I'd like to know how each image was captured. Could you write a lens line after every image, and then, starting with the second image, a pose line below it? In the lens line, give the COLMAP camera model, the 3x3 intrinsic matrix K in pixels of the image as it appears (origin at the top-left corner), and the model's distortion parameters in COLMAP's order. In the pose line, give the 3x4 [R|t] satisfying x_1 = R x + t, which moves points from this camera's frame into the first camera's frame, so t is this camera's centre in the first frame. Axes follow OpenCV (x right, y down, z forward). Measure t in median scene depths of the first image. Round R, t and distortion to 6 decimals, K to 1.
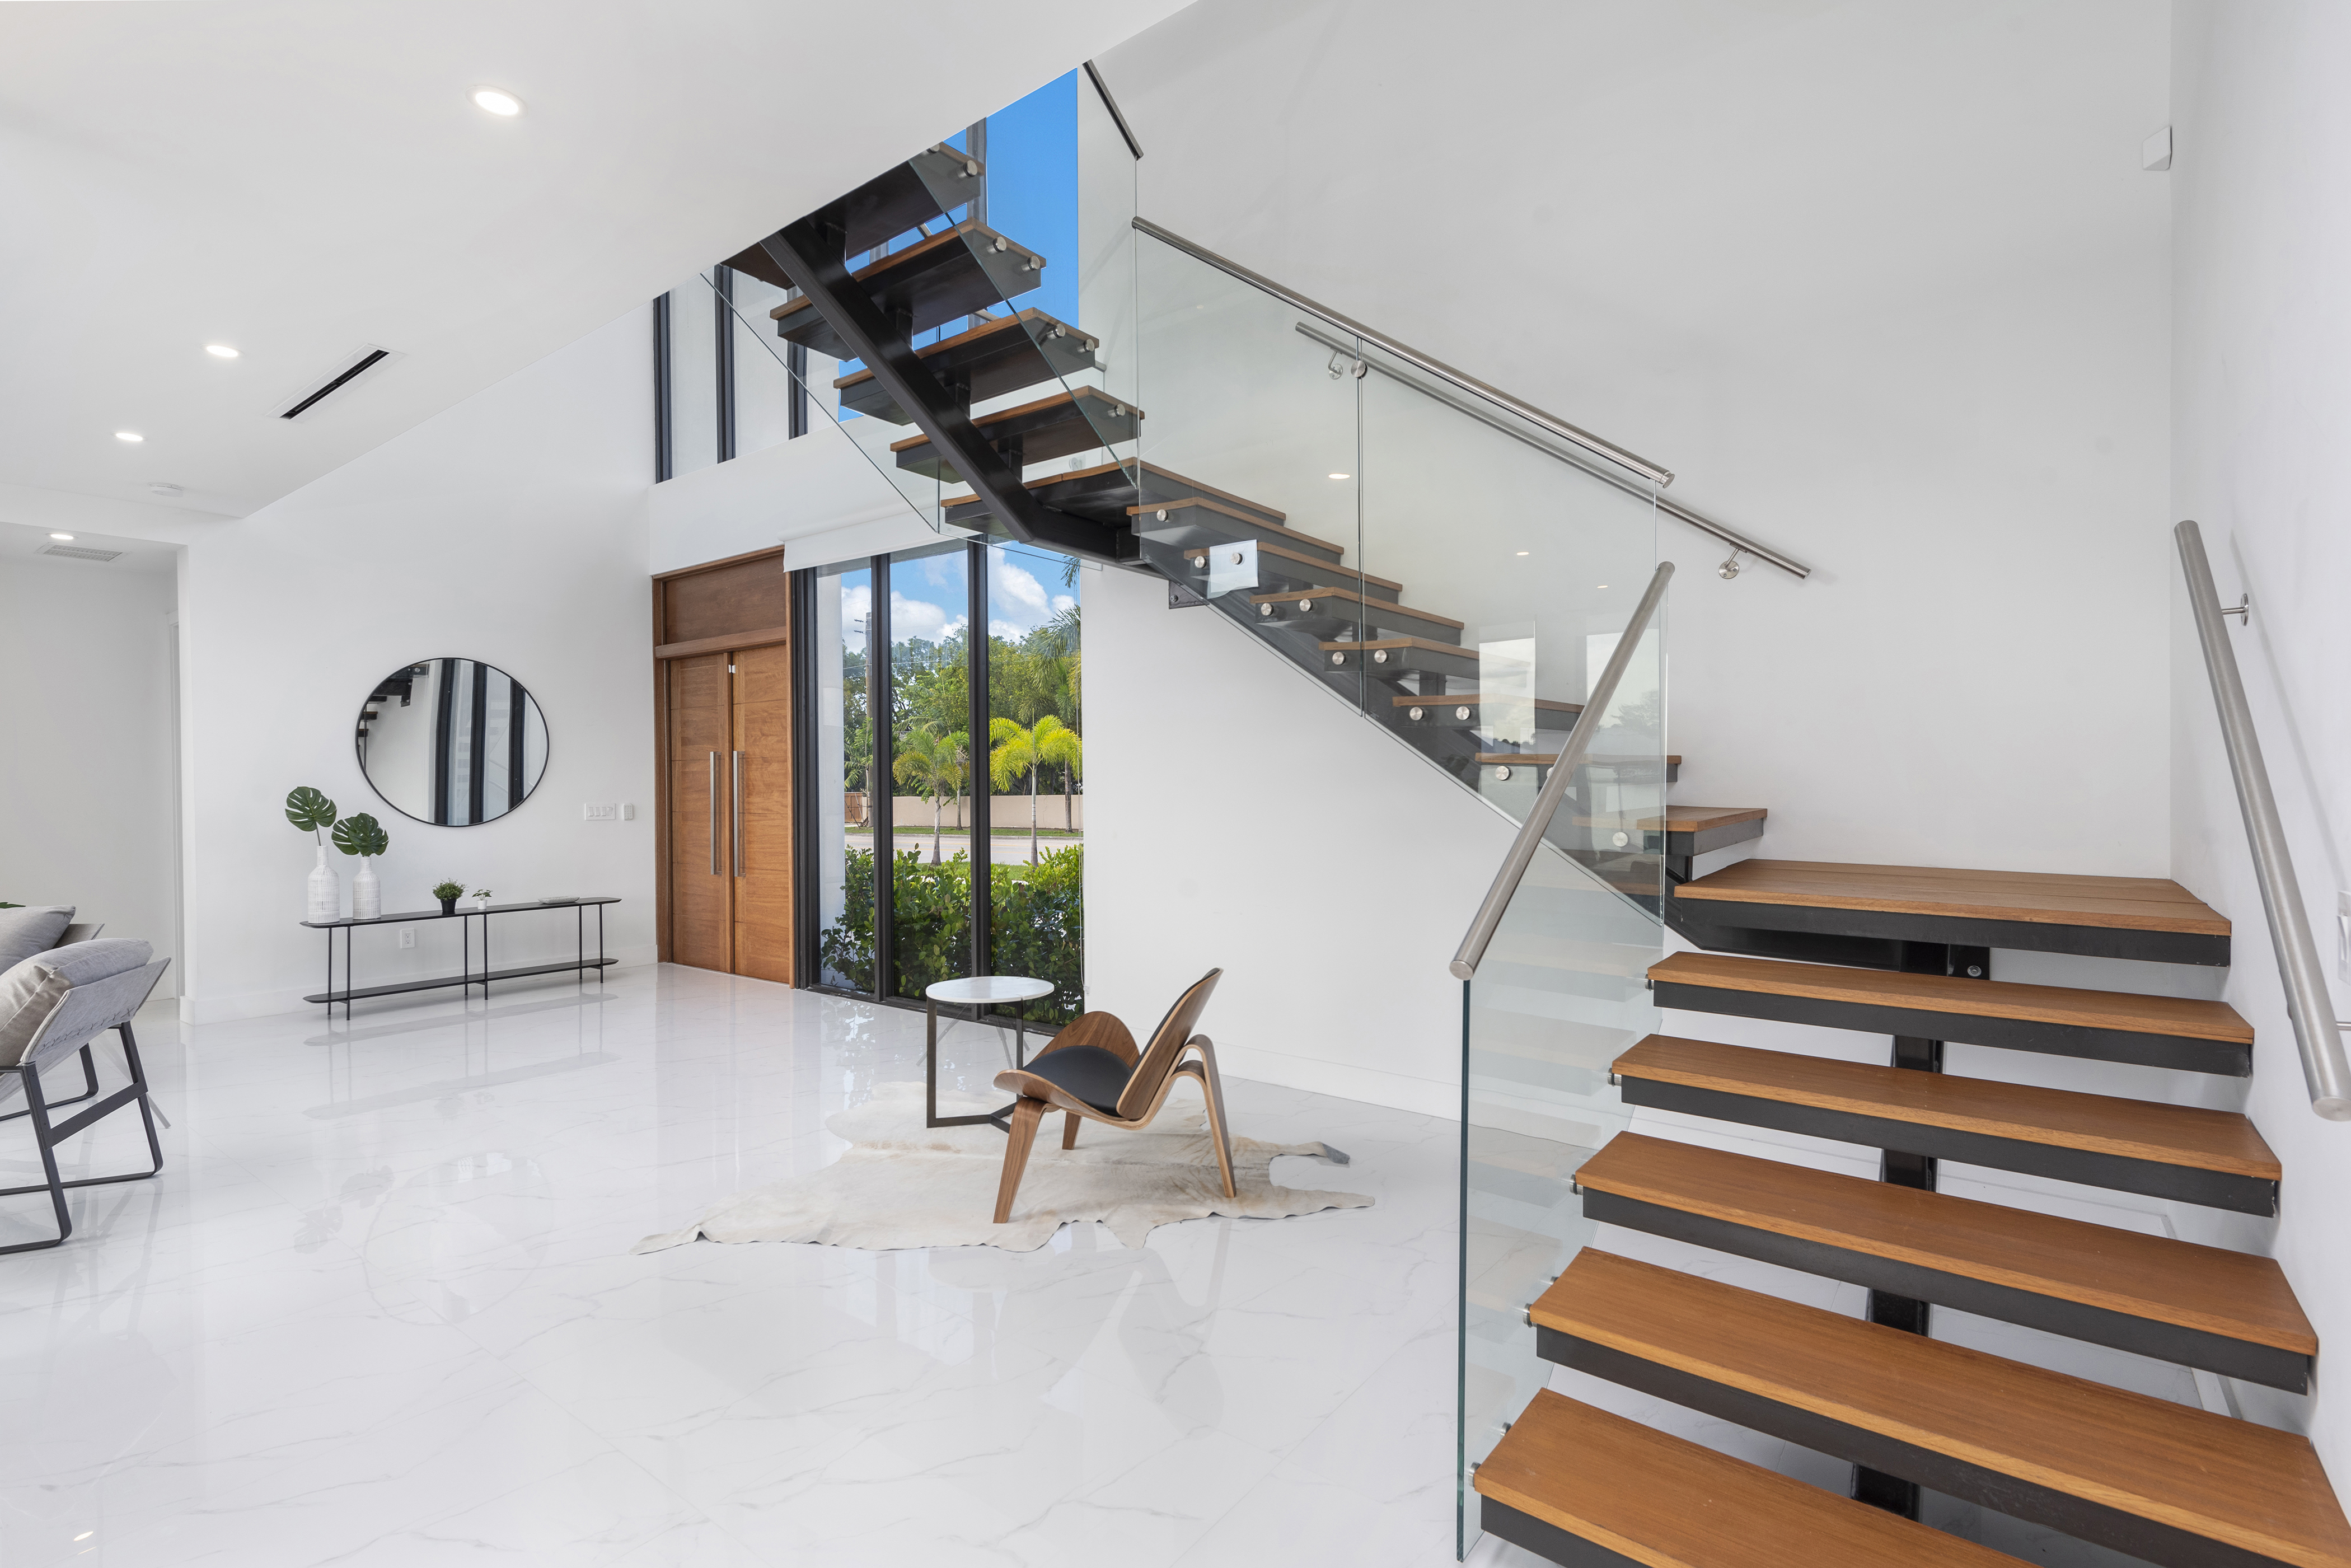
lens RADIAL K [[1074.6, 0, 1174.5], [0, 1074.6, 780.8], [0, 0, 1]] dist [0.001857, -0.000078]
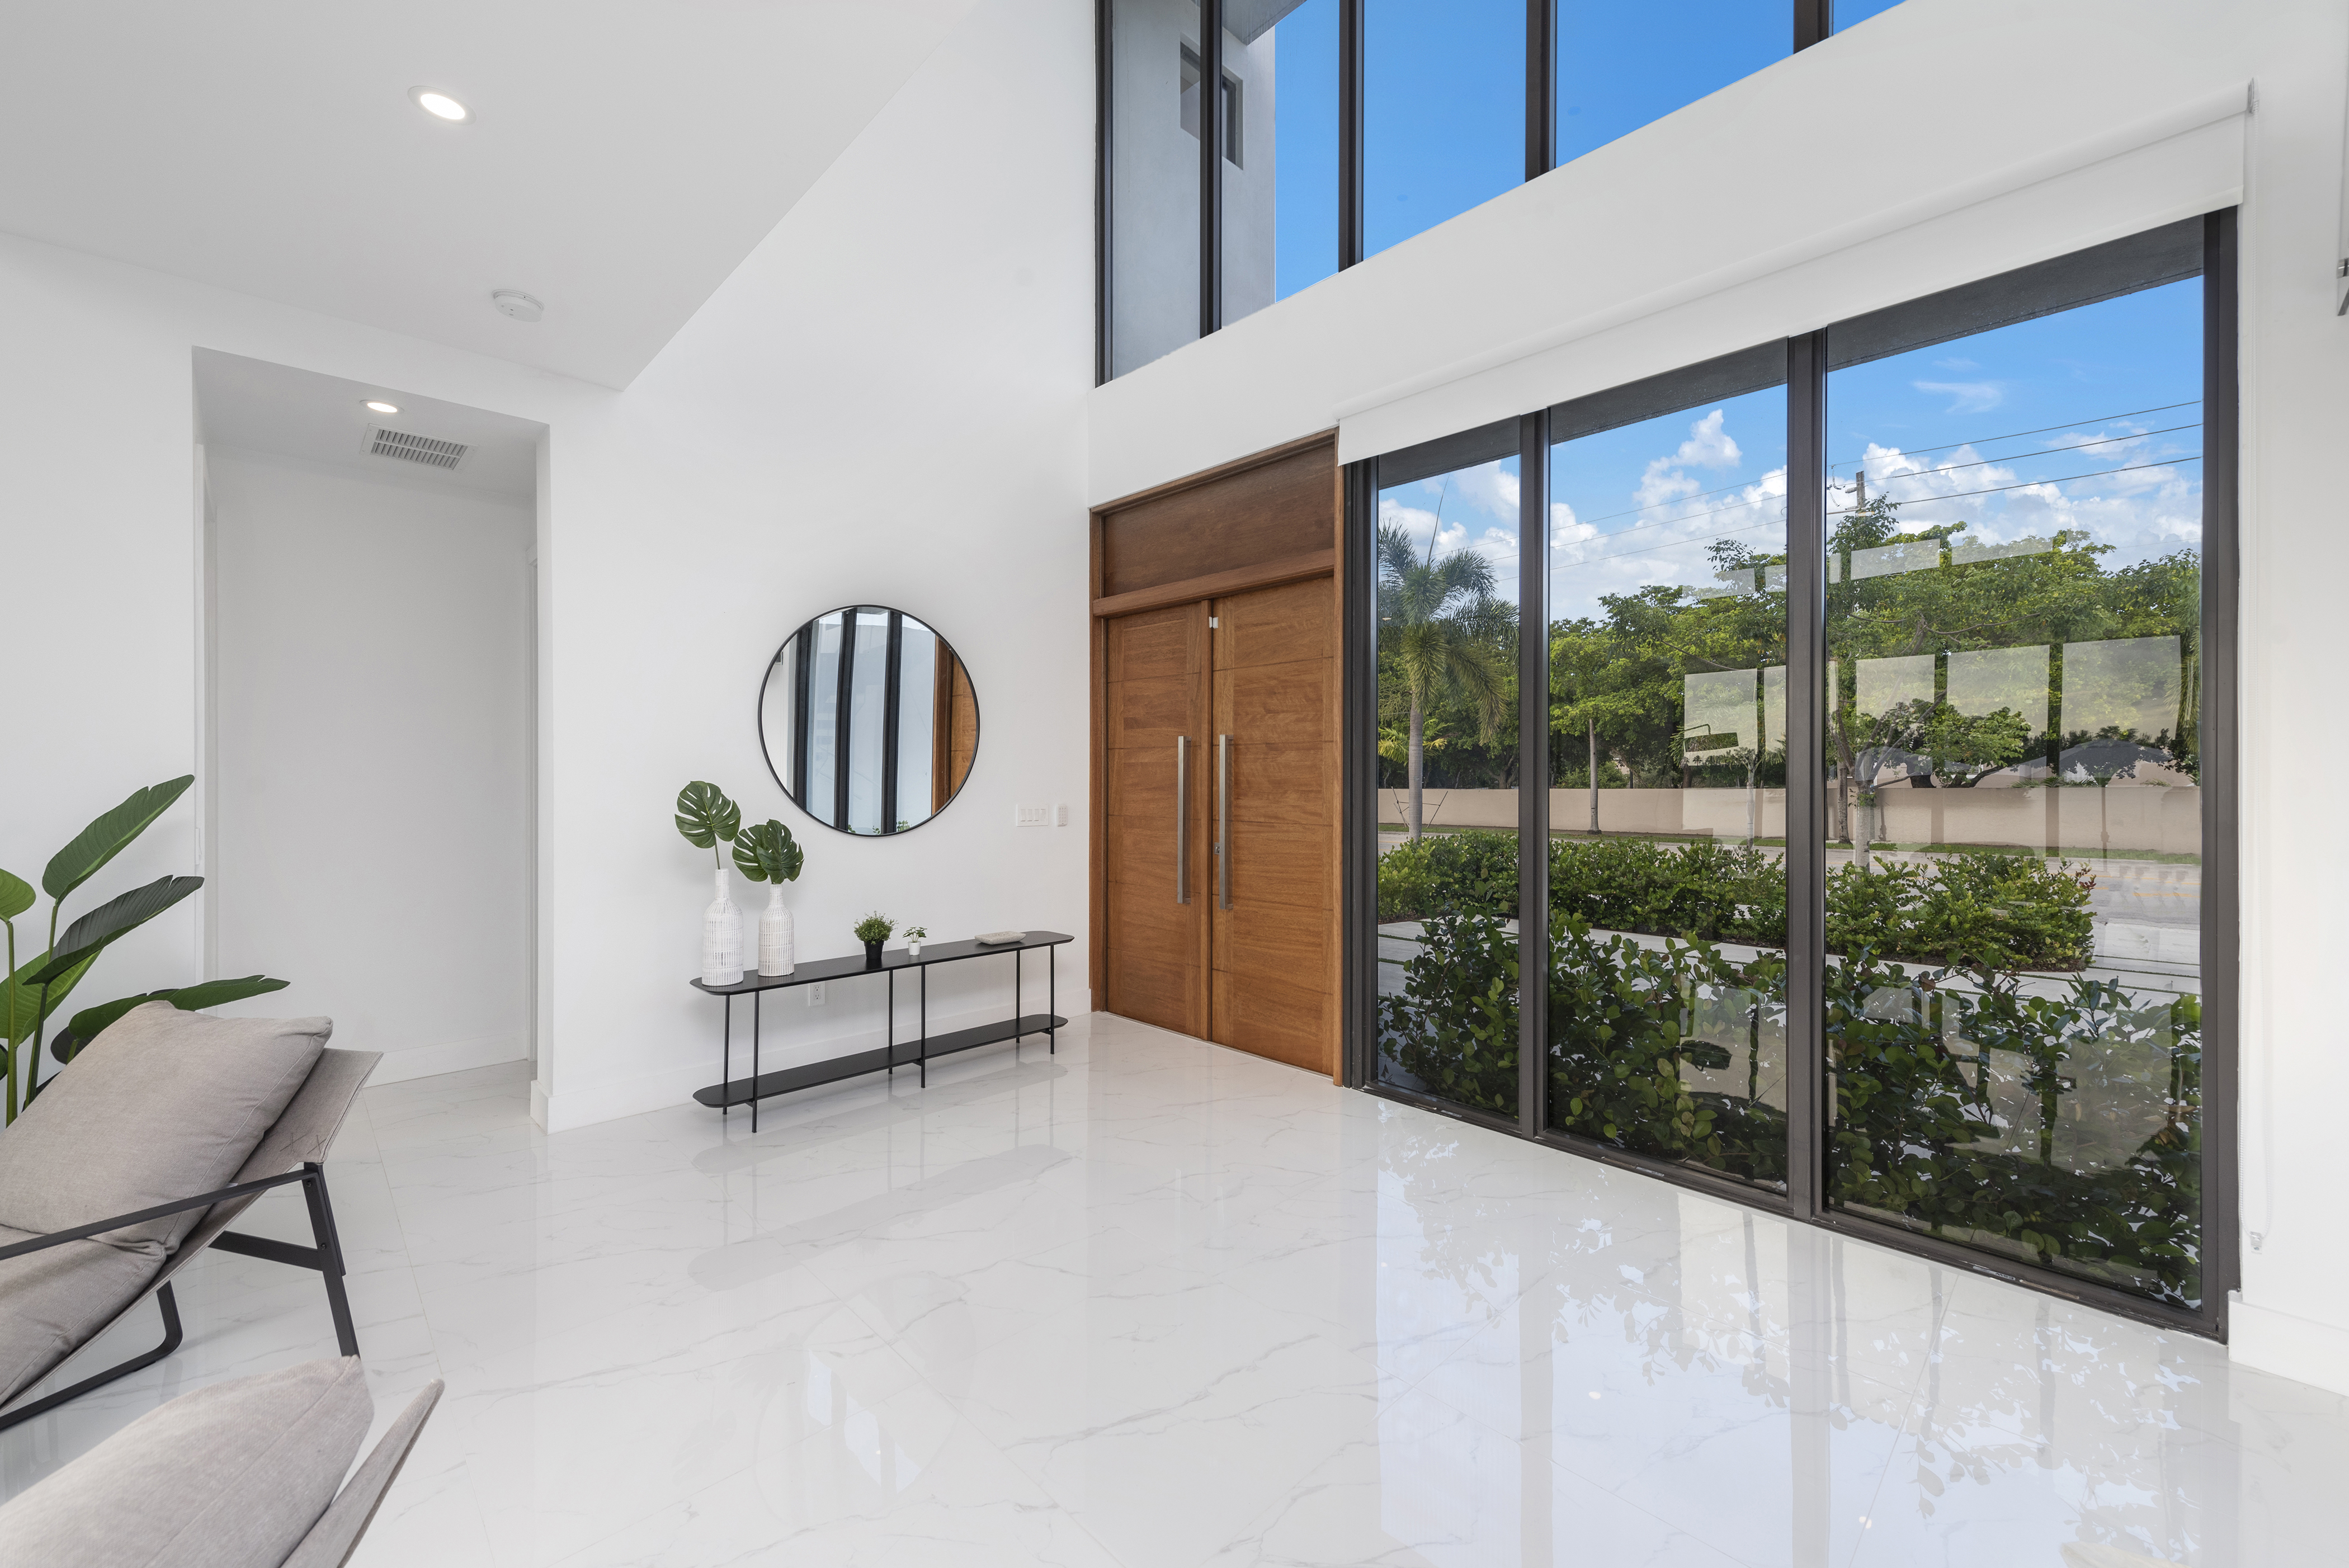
lens RADIAL K [[931.7, 0, 1182.6], [0, 931.7, 766.9], [0, 0, 1]] dist [0.008575, -0.000365]
pose [[0.988155, 0.006622, -0.153319, -0.367769], [-0.007880, 0.999940, -0.007596, -0.001229], [0.153259, 0.008714, 0.988148, 0.410310]]
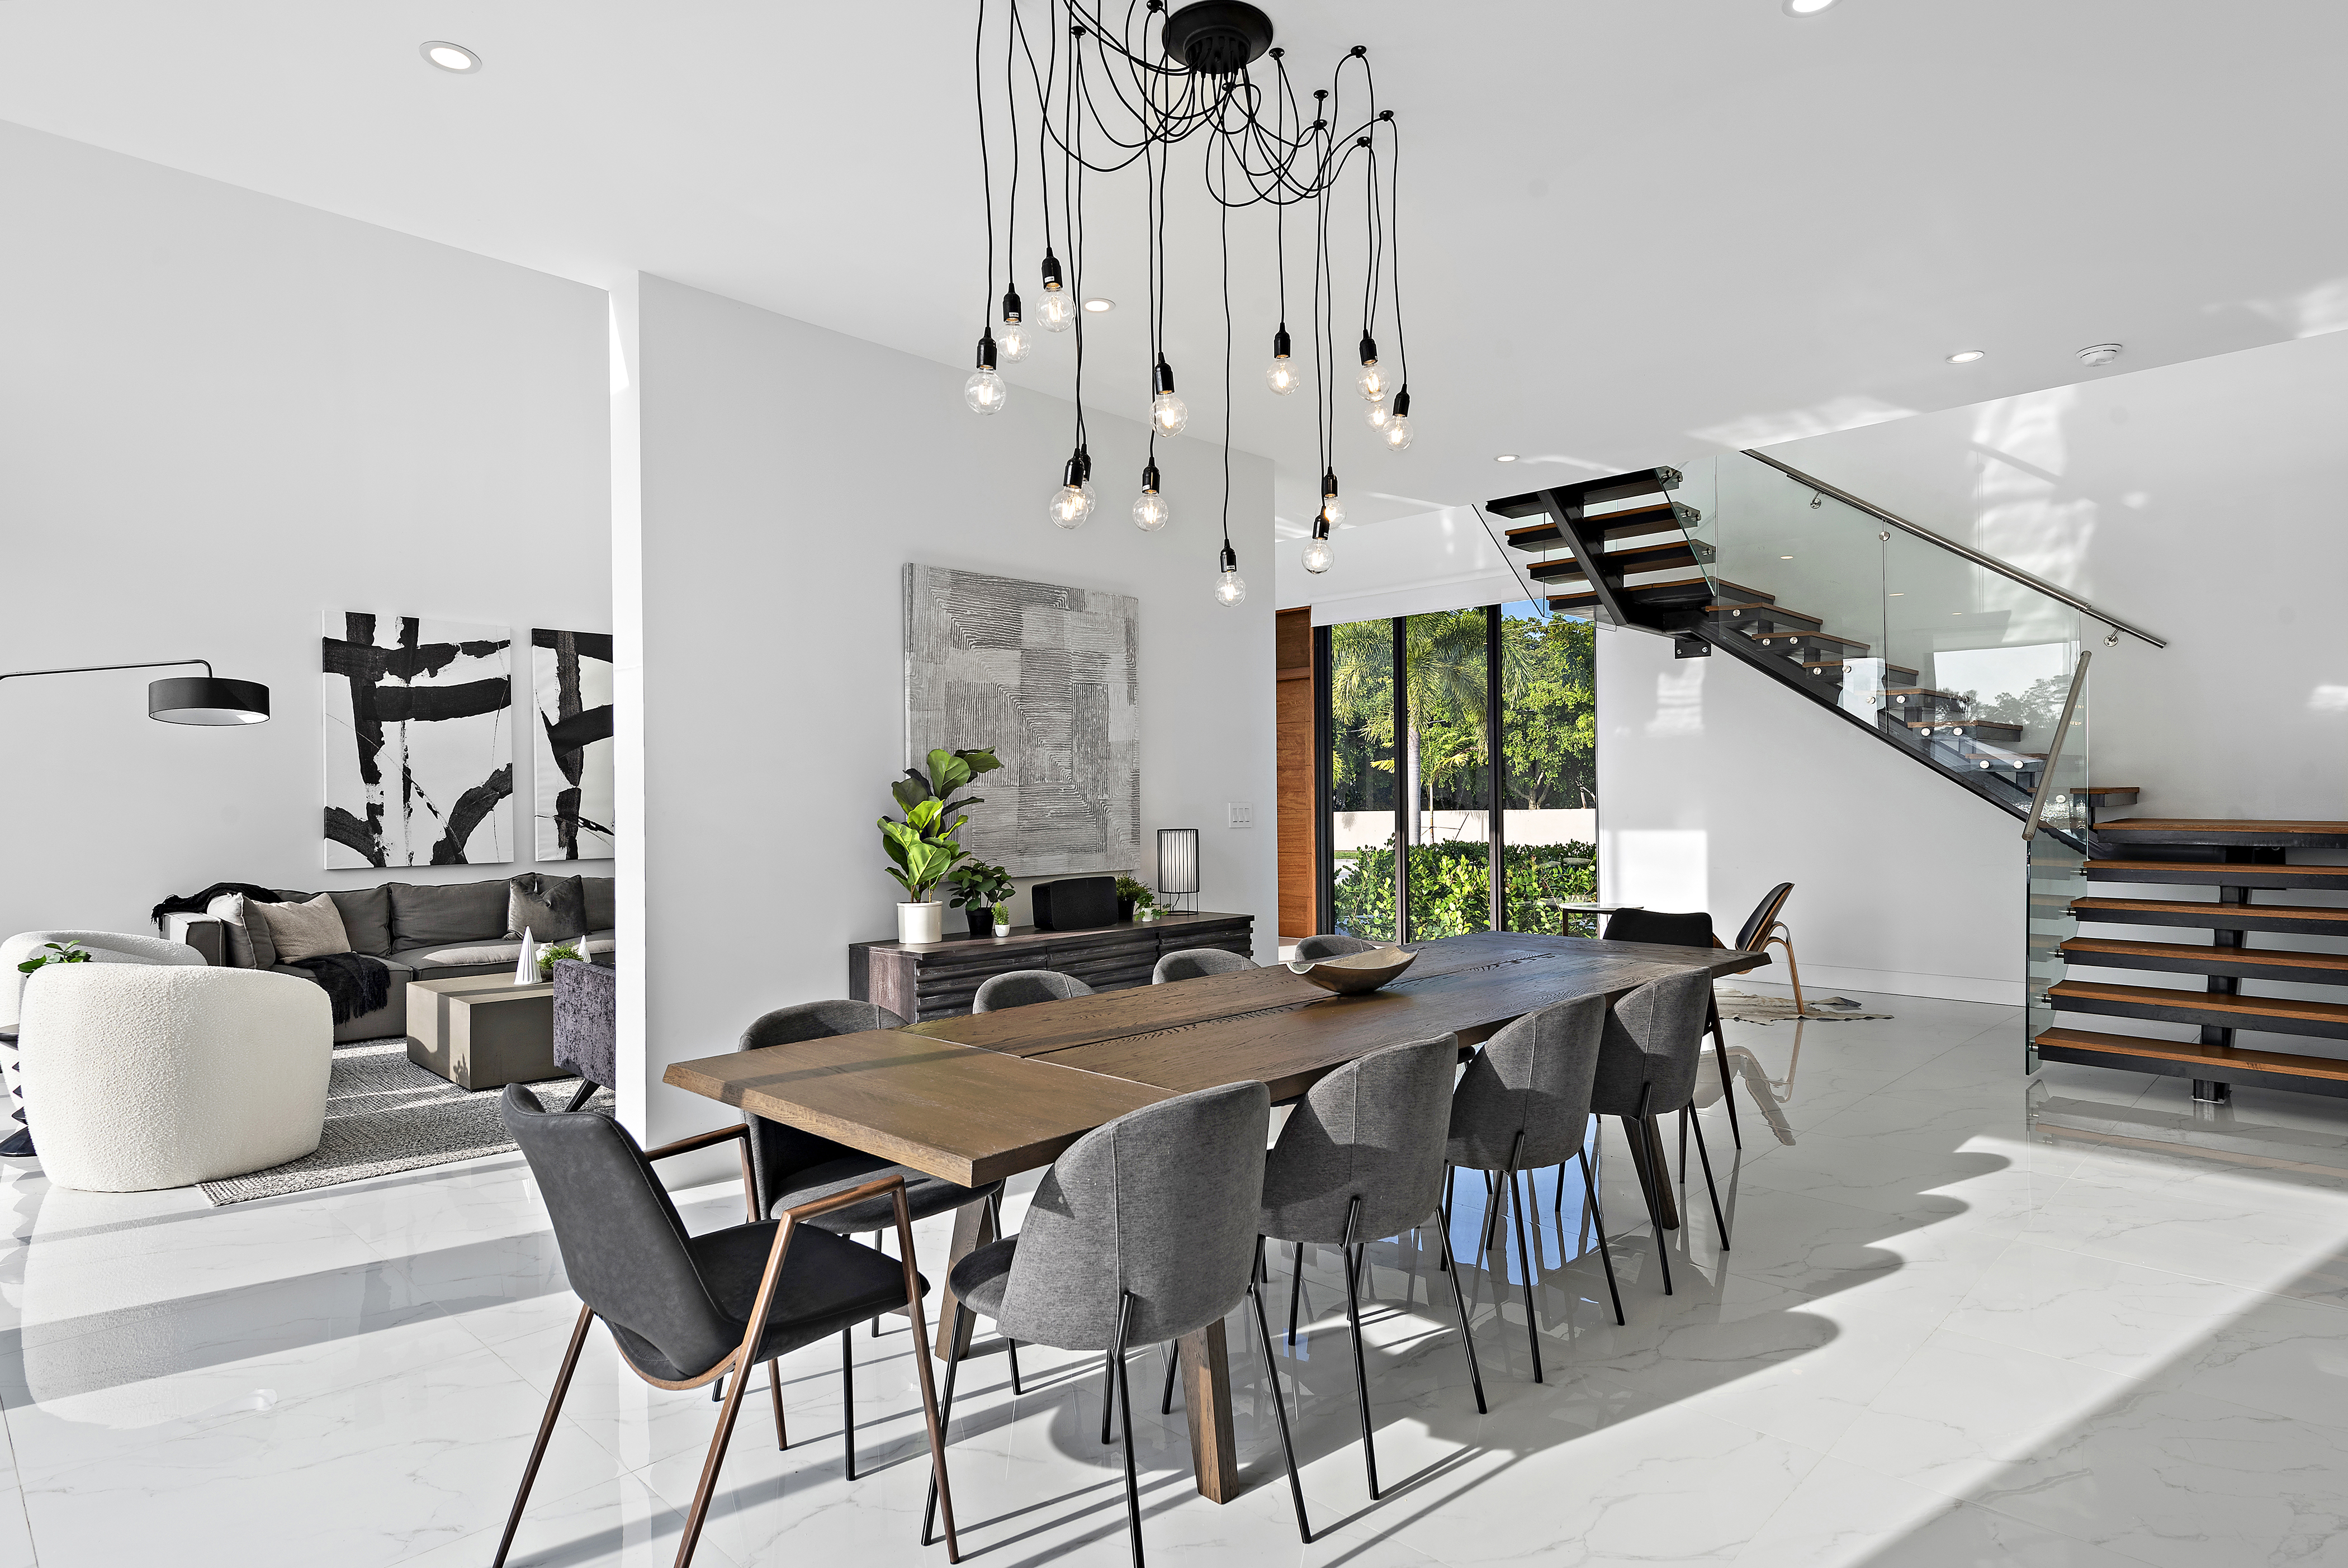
lens RADIAL K [[1214.0, 0, 1209.9], [0, 1214.0, 795.0], [0, 0, 1]] dist [-0.002528, -0.000163]
pose [[0.996891, 0.001475, -0.078781, -0.368858], [-0.002181, 0.999958, -0.008875, 0.027840], [0.078765, 0.009019, 0.996852, -0.500594]]
